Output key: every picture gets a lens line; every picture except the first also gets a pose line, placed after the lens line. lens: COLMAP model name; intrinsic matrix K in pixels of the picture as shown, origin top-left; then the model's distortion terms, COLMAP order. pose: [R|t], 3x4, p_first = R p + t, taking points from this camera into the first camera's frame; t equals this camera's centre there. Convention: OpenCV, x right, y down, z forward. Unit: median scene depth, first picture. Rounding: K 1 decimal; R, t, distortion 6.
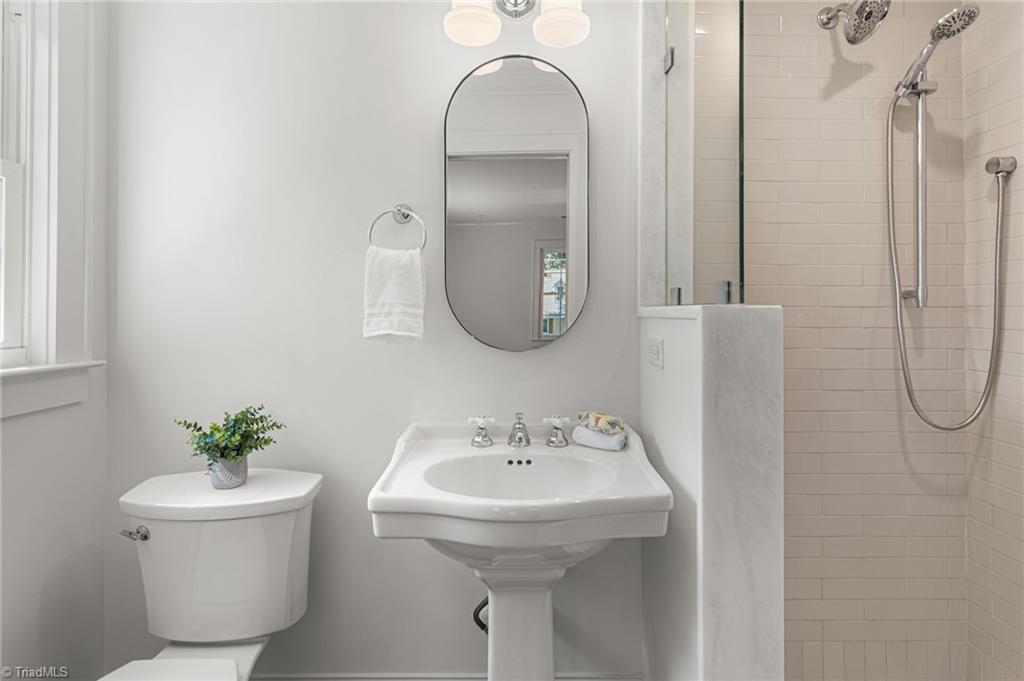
lens RADIAL K [[494.0, 0, 545.8], [0, 494.0, 314.7], [0, 0, 1]] dist [-0.014260, 0.002109]
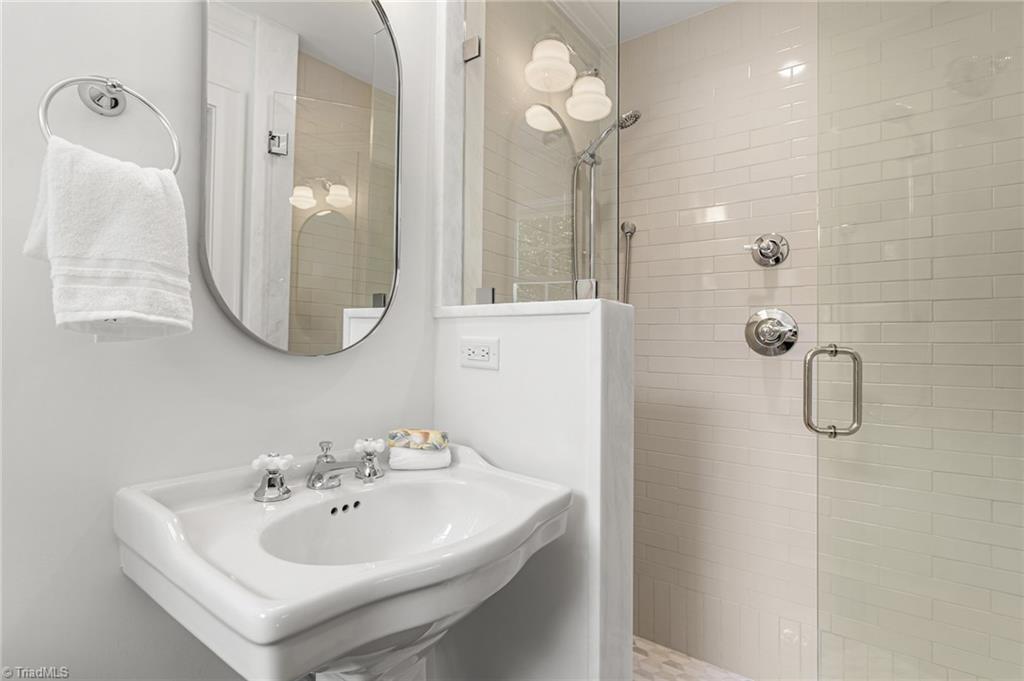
lens RADIAL K [[494.0, 0, 513.4], [0, 494.0, 343.2], [0, 0, 1]] dist [-0.014260, 0.002109]
pose [[0.627590, 0.016990, 0.778359, -0.456322], [-0.012642, 0.999852, -0.011632, 0.065189], [-0.778441, -0.002540, 0.627712, 0.359470]]
